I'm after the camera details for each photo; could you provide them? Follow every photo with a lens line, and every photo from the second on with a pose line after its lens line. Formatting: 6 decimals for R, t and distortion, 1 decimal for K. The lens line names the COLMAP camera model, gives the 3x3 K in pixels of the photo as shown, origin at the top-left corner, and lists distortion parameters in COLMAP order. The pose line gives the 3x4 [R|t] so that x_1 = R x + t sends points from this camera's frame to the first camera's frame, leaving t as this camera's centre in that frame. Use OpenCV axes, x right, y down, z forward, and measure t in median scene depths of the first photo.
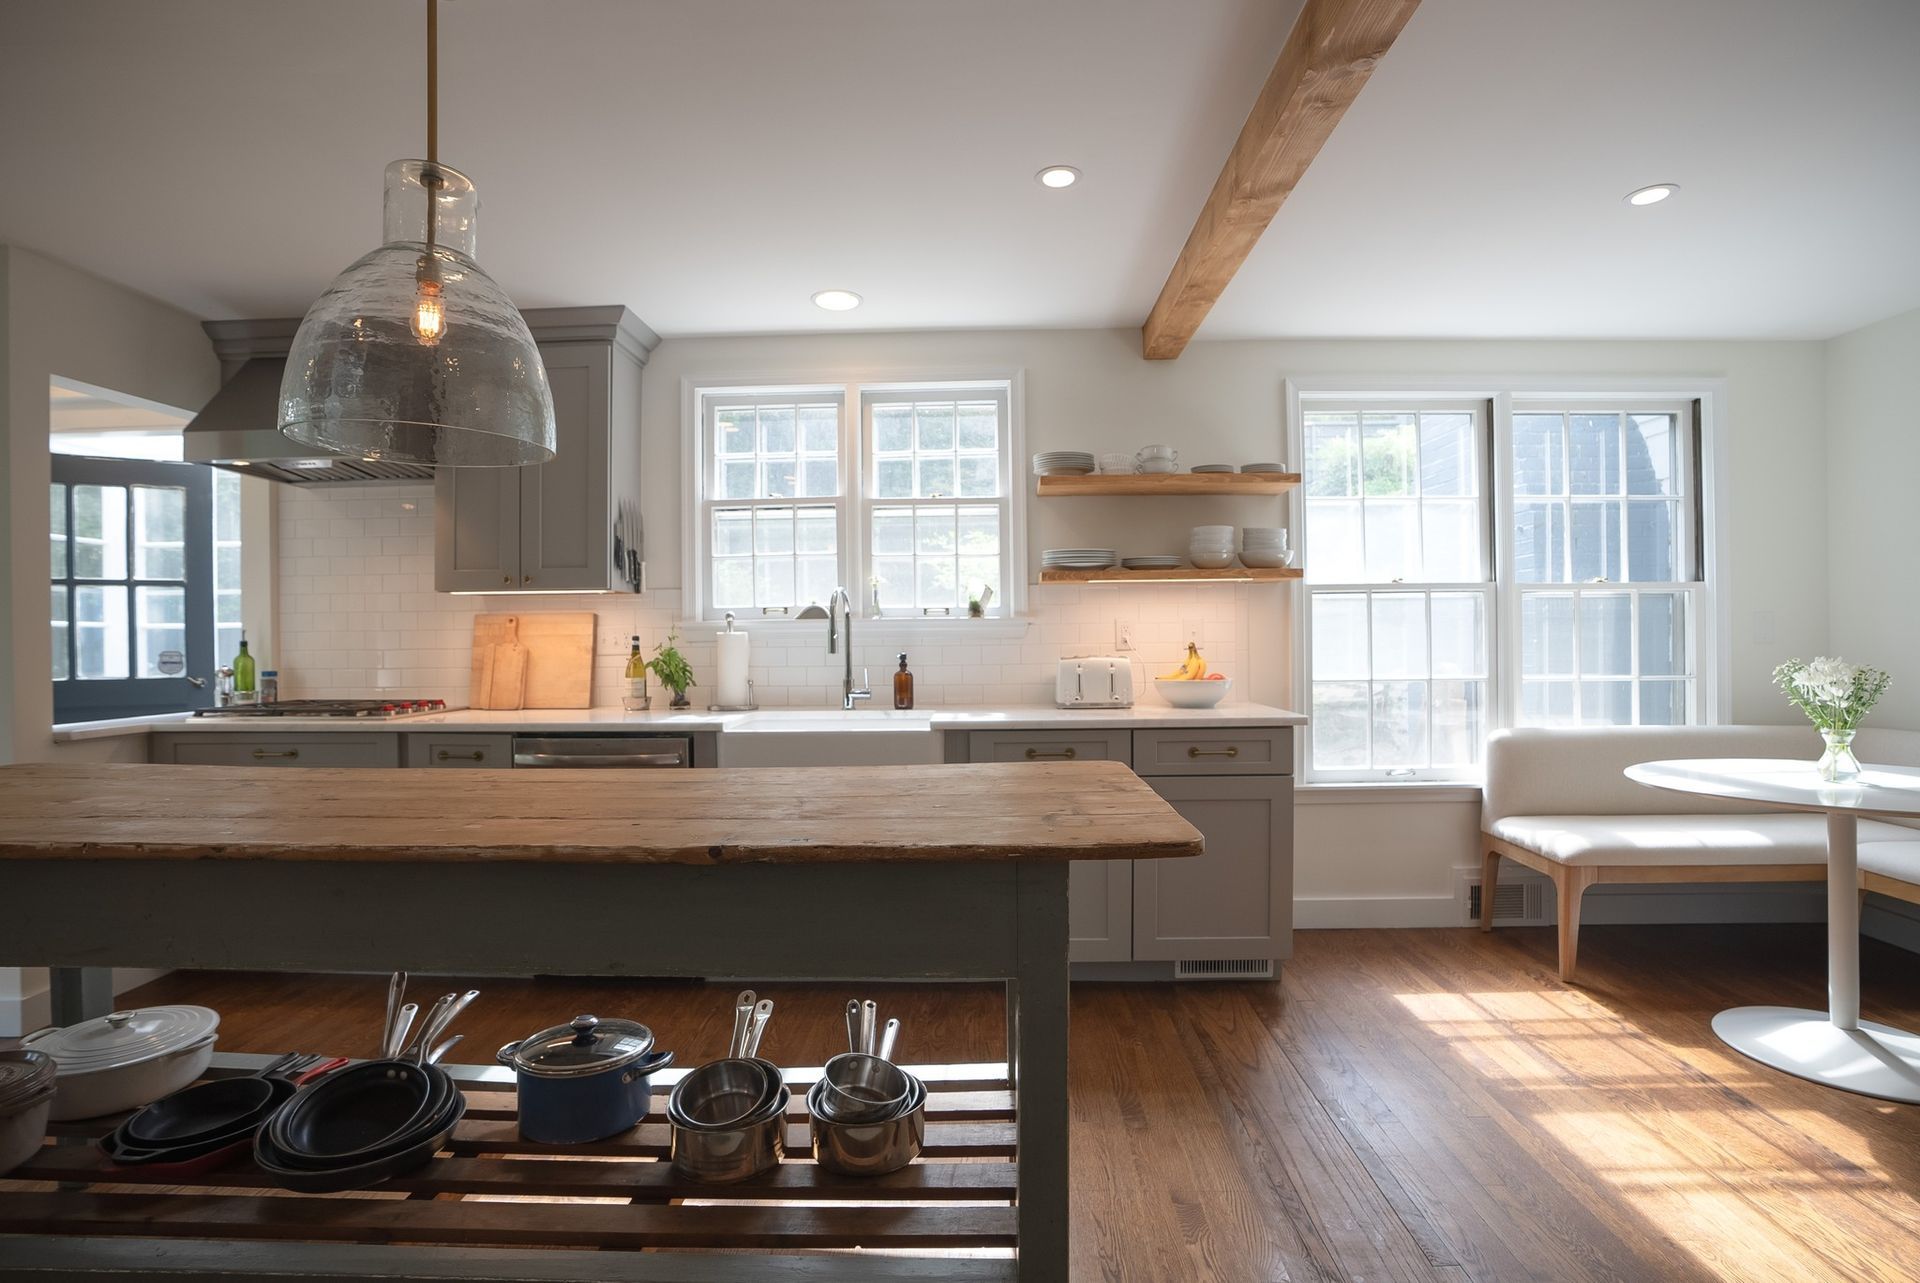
lens RADIAL K [[876.1, 0, 992.5], [0, 876.1, 637.1], [0, 0, 1]] dist [-0.003252, -0.000215]
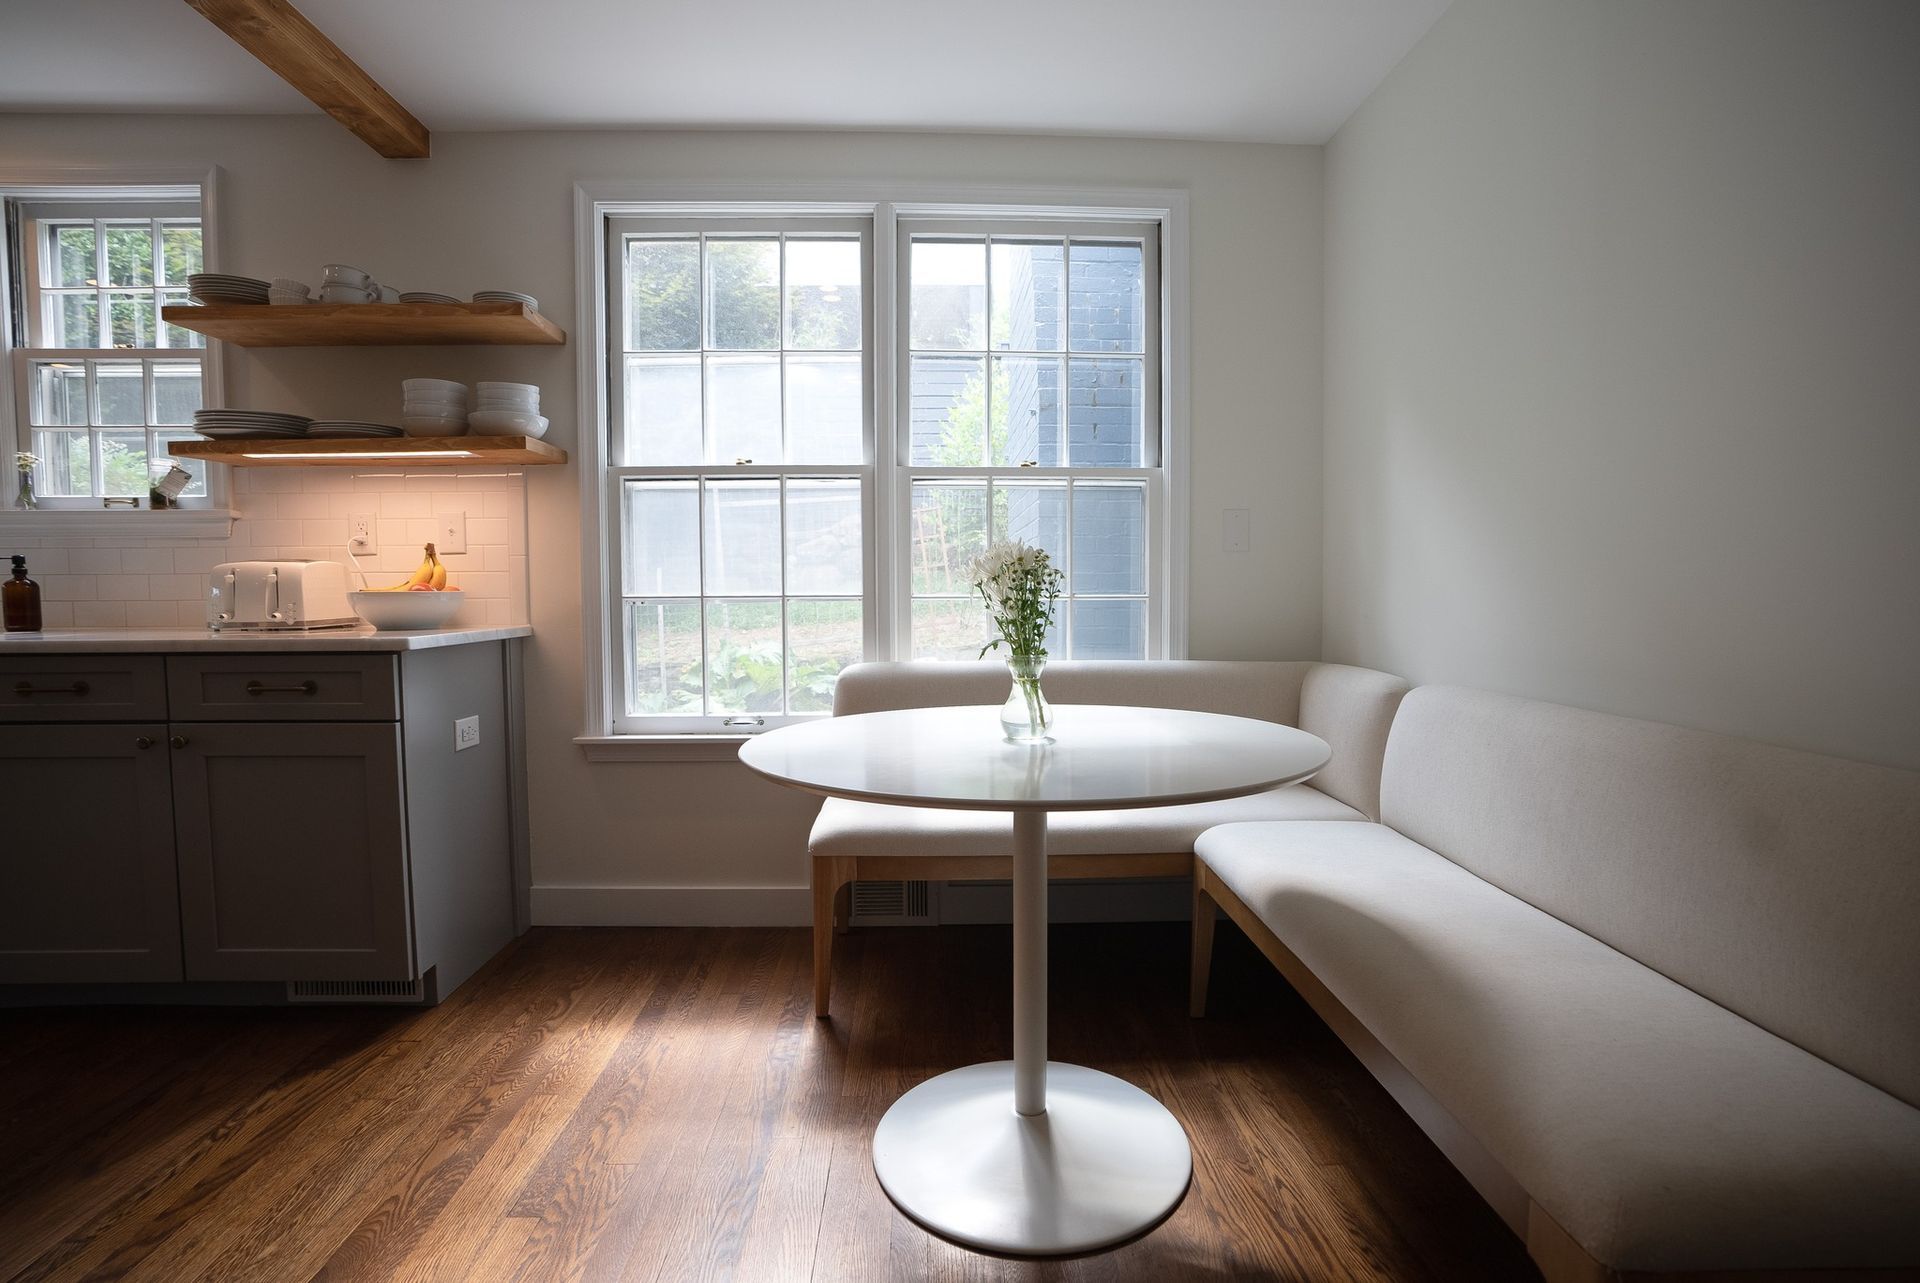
lens RADIAL K [[876.1, 0, 992.5], [0, 876.1, 637.1], [0, 0, 1]] dist [-0.003252, -0.000215]
pose [[0.999853, 0.004705, 0.016469, 0.666518], [-0.005511, 0.998771, 0.049247, 0.045051], [-0.016217, -0.049331, 0.998651, 0.254403]]
